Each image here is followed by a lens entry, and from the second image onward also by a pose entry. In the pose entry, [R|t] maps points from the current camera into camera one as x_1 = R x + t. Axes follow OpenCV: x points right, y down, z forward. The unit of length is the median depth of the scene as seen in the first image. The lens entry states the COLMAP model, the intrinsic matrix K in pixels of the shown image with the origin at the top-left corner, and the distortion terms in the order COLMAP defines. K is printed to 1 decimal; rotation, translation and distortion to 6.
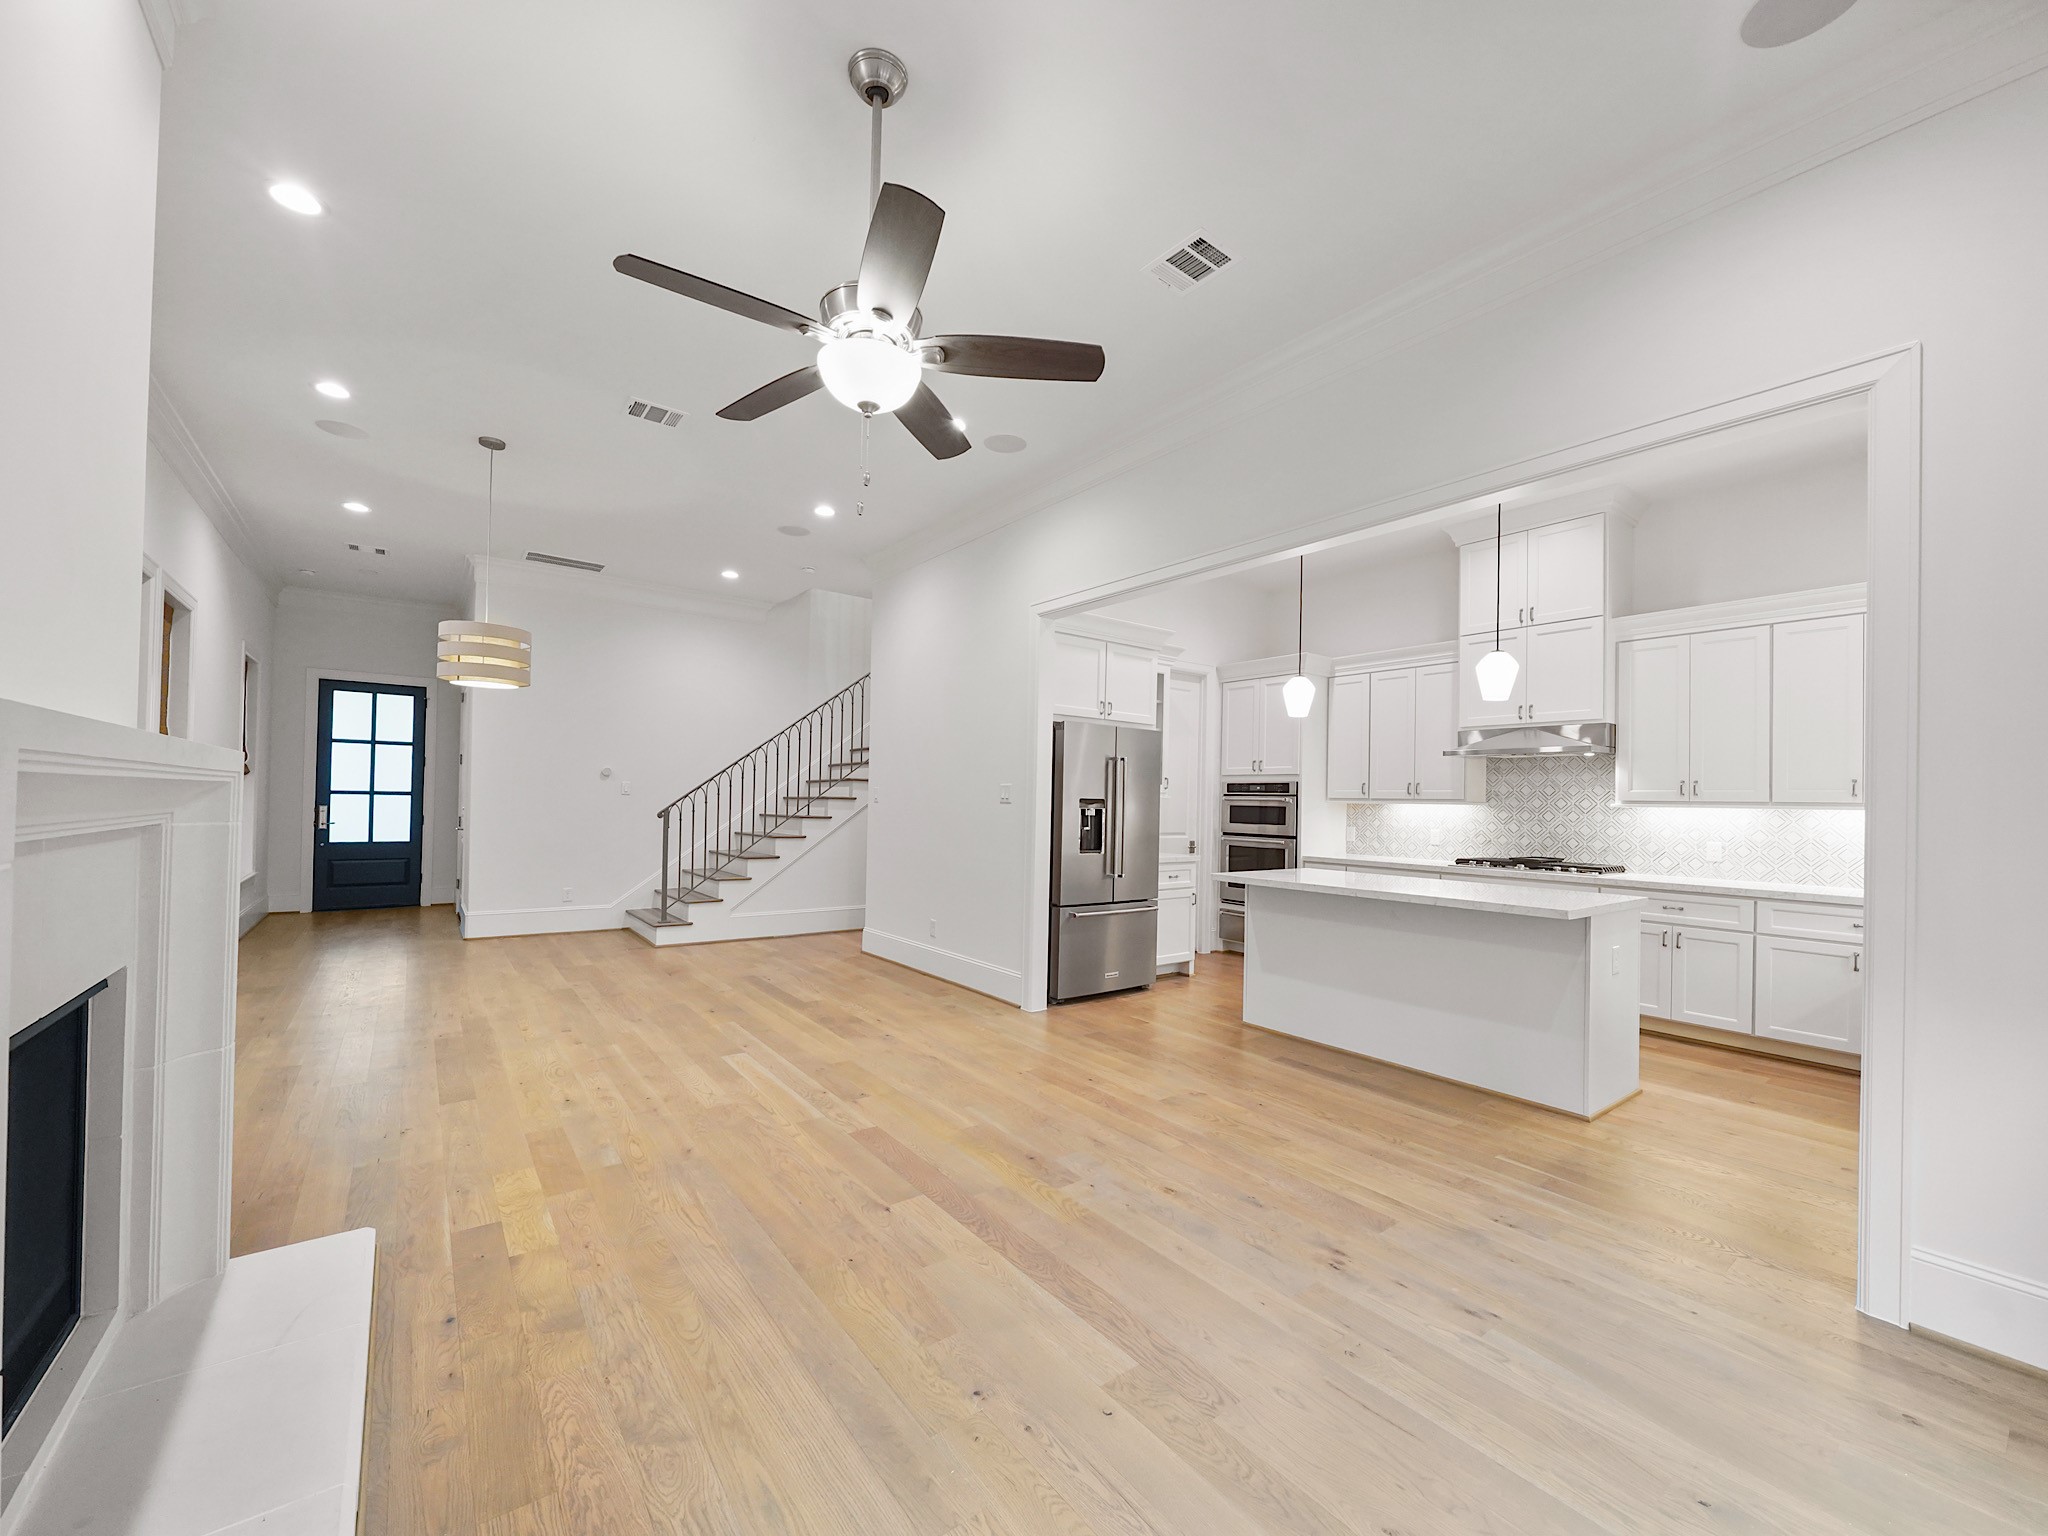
lens RADIAL K [[813.9, 0, 1020.3], [0, 813.9, 792.1], [0, 0, 1]] dist [-0.002976, -0.000200]
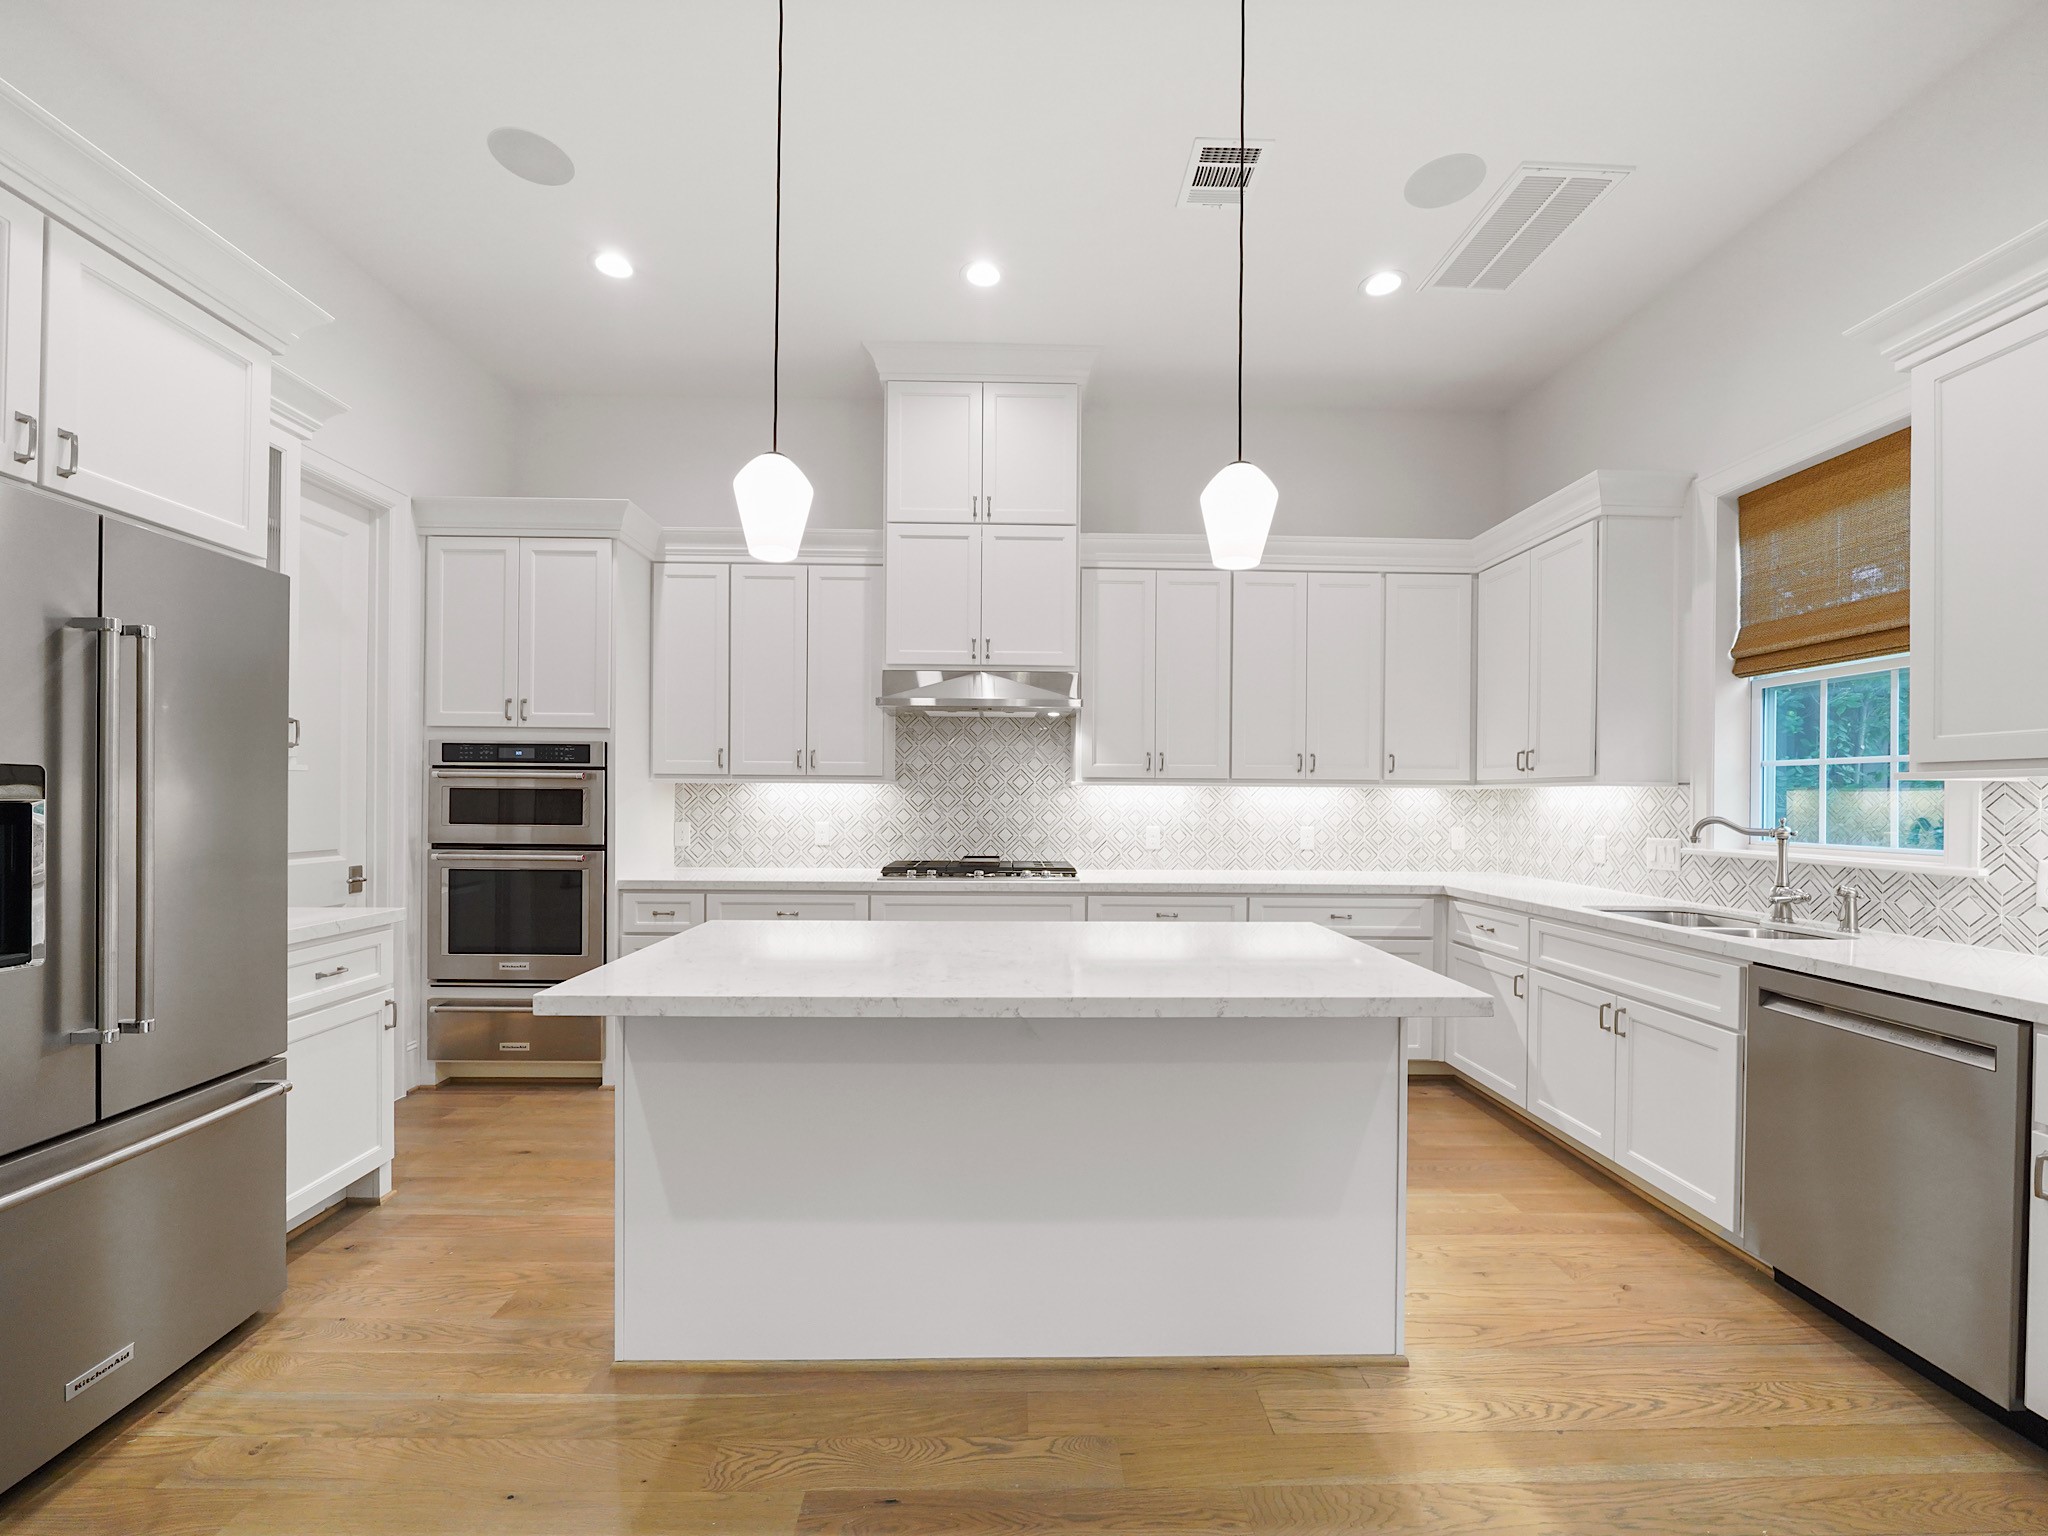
lens RADIAL K [[827.5, 0, 1021.2], [0, 827.5, 801.6], [0, 0, 1]] dist [-0.009953, -0.000133]
pose [[0.580744, -0.020030, 0.813840, 0.062329], [-0.005962, 0.999566, 0.028855, 0.009396], [-0.814065, -0.021610, 0.580372, 0.502435]]
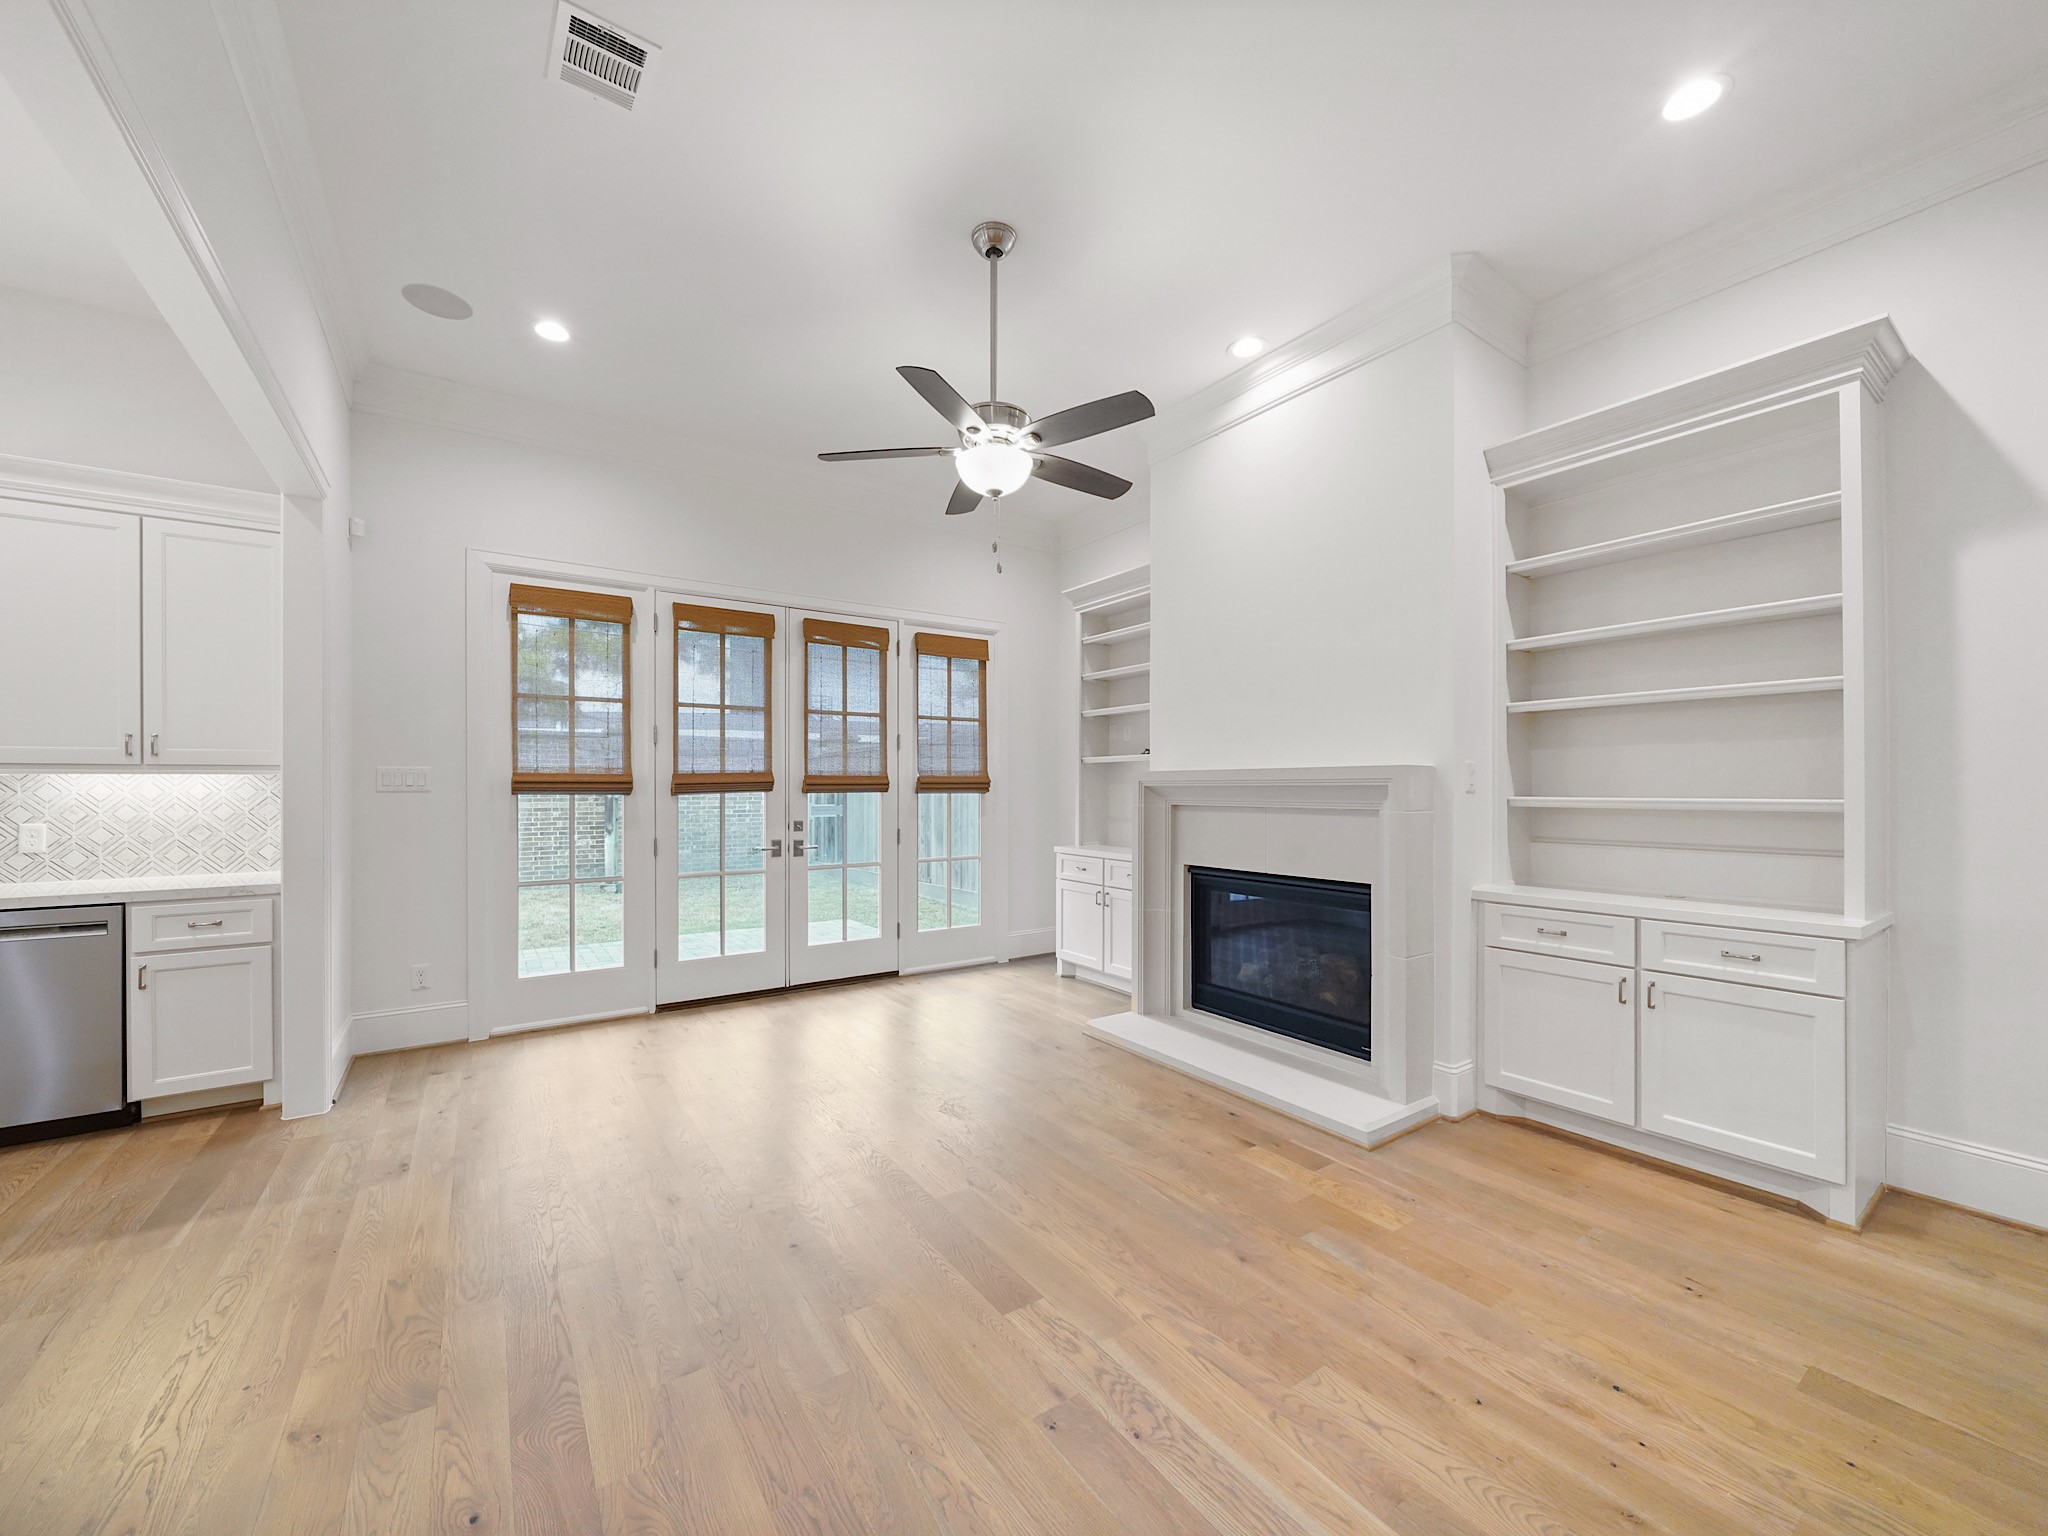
lens RADIAL K [[790.2, 0, 1020.4], [0, 790.2, 789.3], [0, 0, 1]] dist [-0.004582, -0.000721]
pose [[-0.998869, -0.020533, 0.042889, -0.109650], [-0.020898, 0.999749, -0.008086, 0.007784], [-0.042712, -0.008973, -0.999047, 0.847946]]
